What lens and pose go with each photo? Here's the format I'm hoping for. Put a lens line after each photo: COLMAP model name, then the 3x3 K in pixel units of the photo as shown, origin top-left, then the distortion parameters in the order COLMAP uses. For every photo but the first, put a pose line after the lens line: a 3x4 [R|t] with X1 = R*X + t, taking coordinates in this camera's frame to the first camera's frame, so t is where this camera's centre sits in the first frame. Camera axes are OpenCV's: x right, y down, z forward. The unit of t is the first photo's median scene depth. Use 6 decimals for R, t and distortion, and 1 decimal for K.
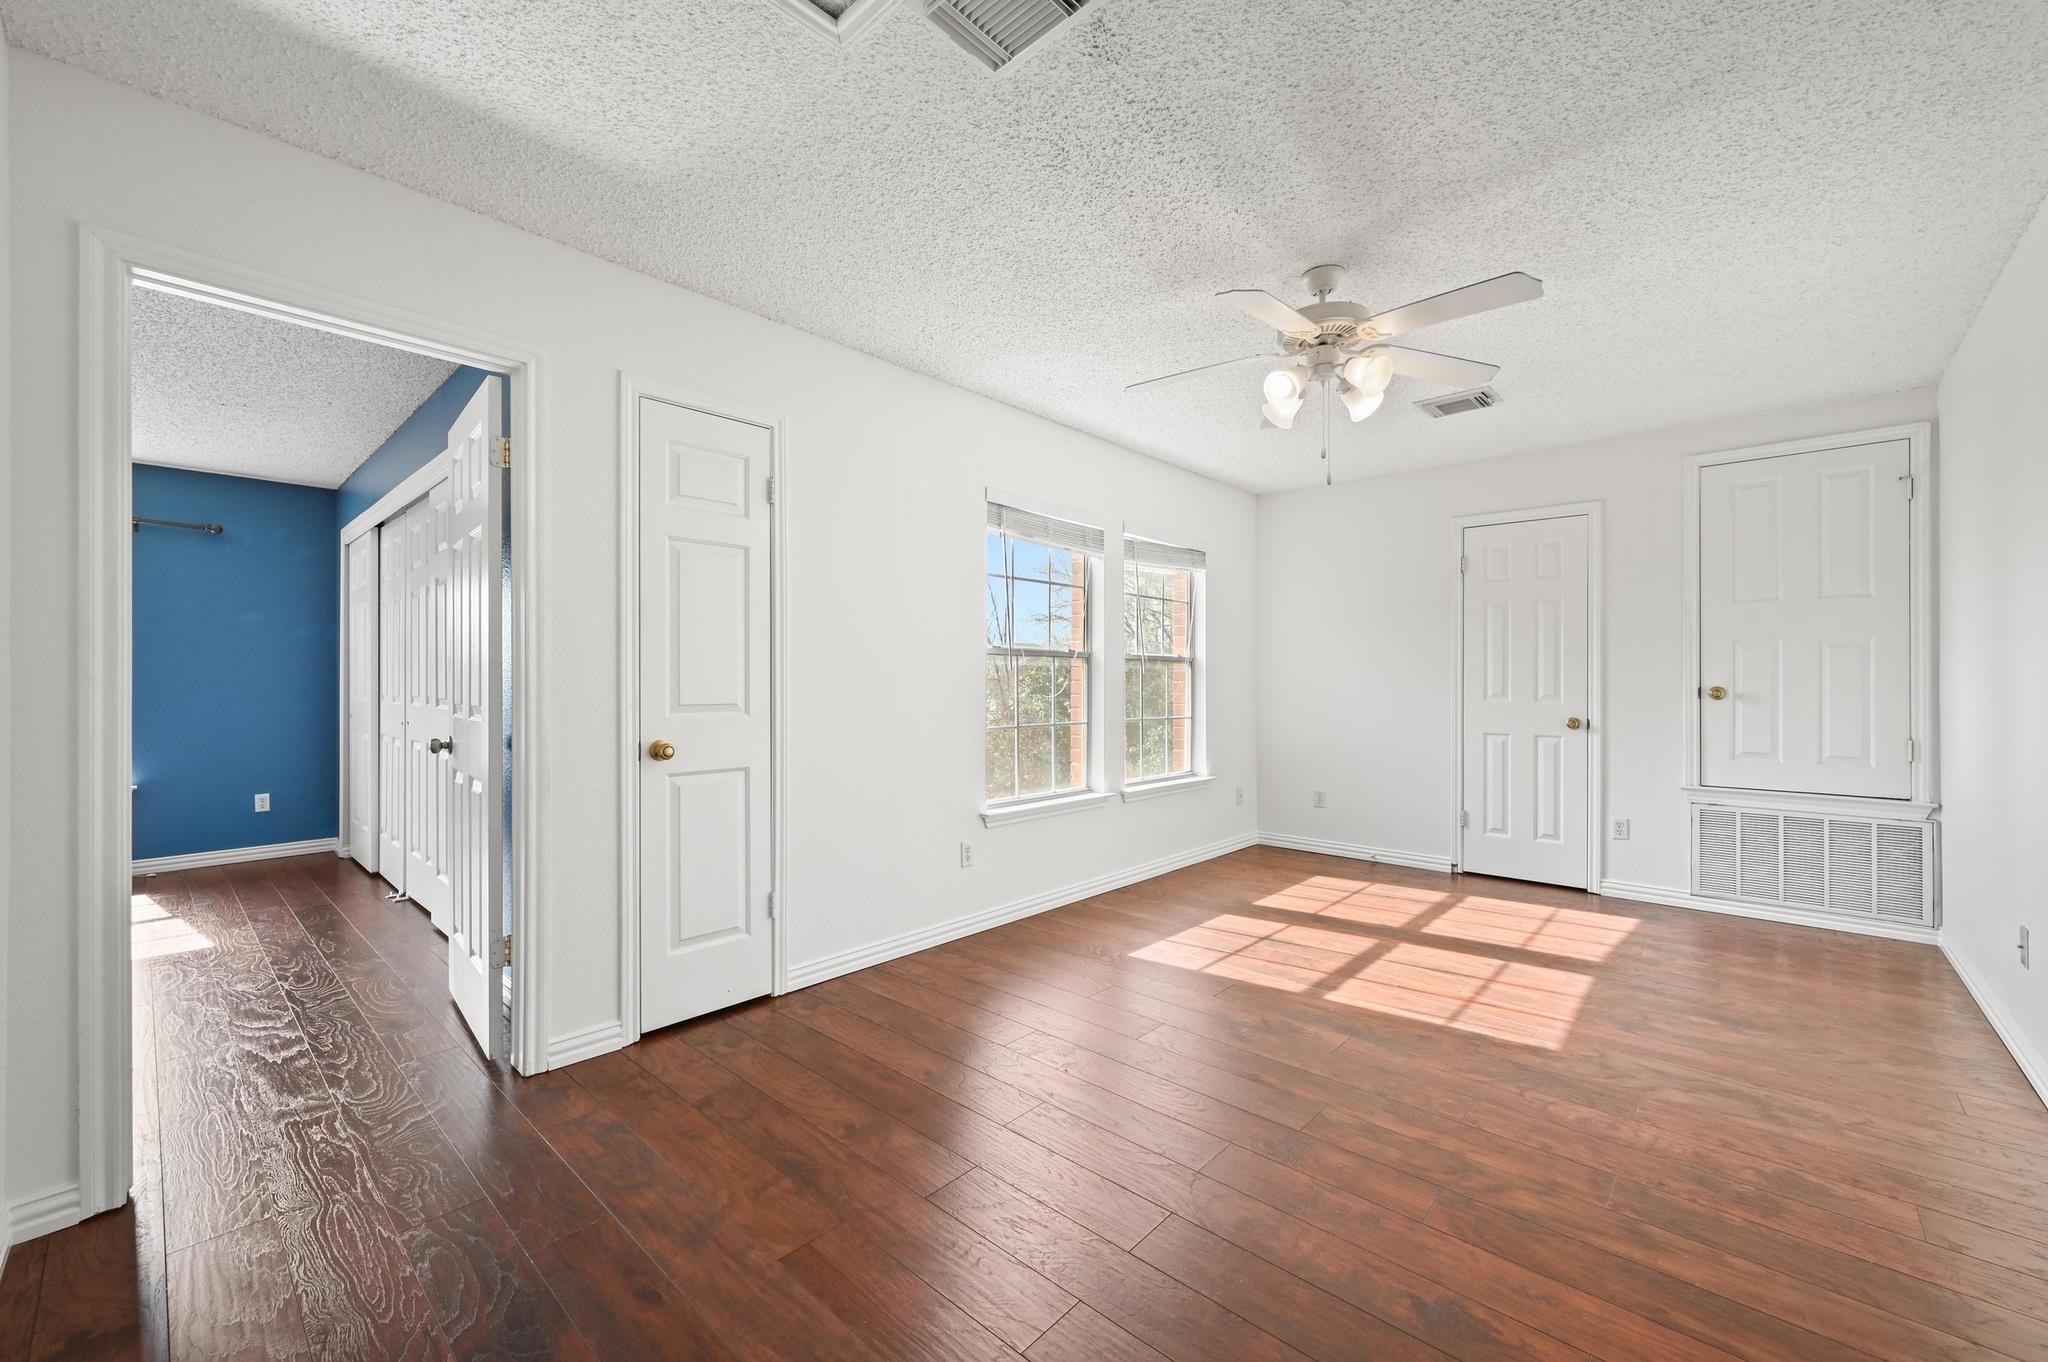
lens RADIAL K [[809.9, 0, 1024.3], [0, 809.9, 675.7], [0, 0, 1]] dist [0.000598, 0.000091]
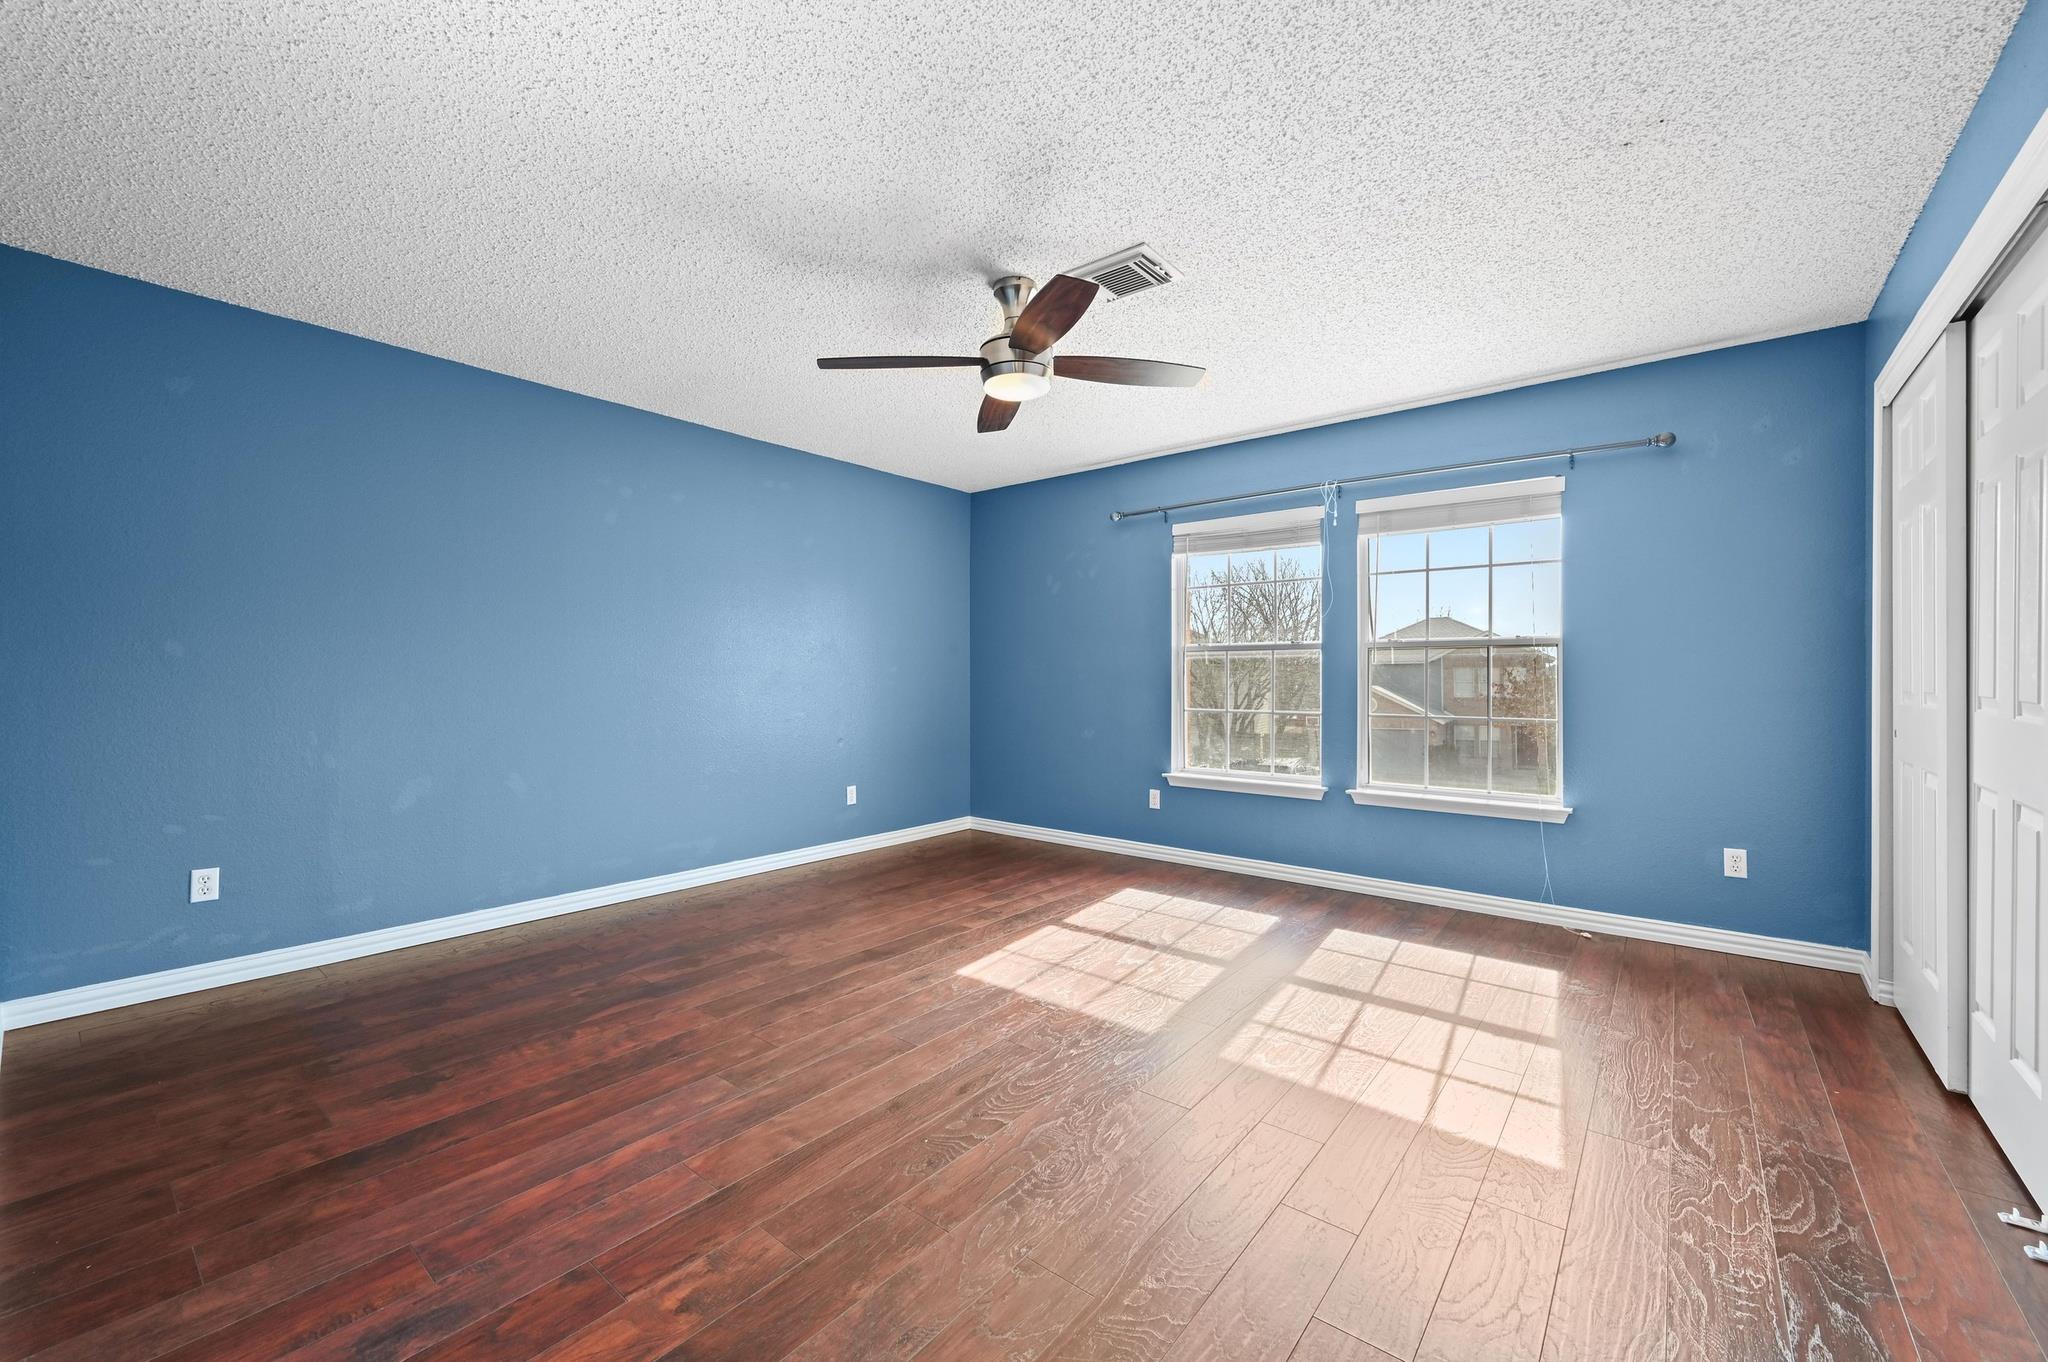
lens RADIAL K [[809.9, 0, 1024.3], [0, 809.9, 675.7], [0, 0, 1]] dist [0.000598, 0.000091]
pose [[0.056762, 0.003849, -0.998380, -0.355165], [0.006724, 0.999968, 0.004238, 0.006421], [0.998365, -0.006953, 0.056734, 0.426264]]
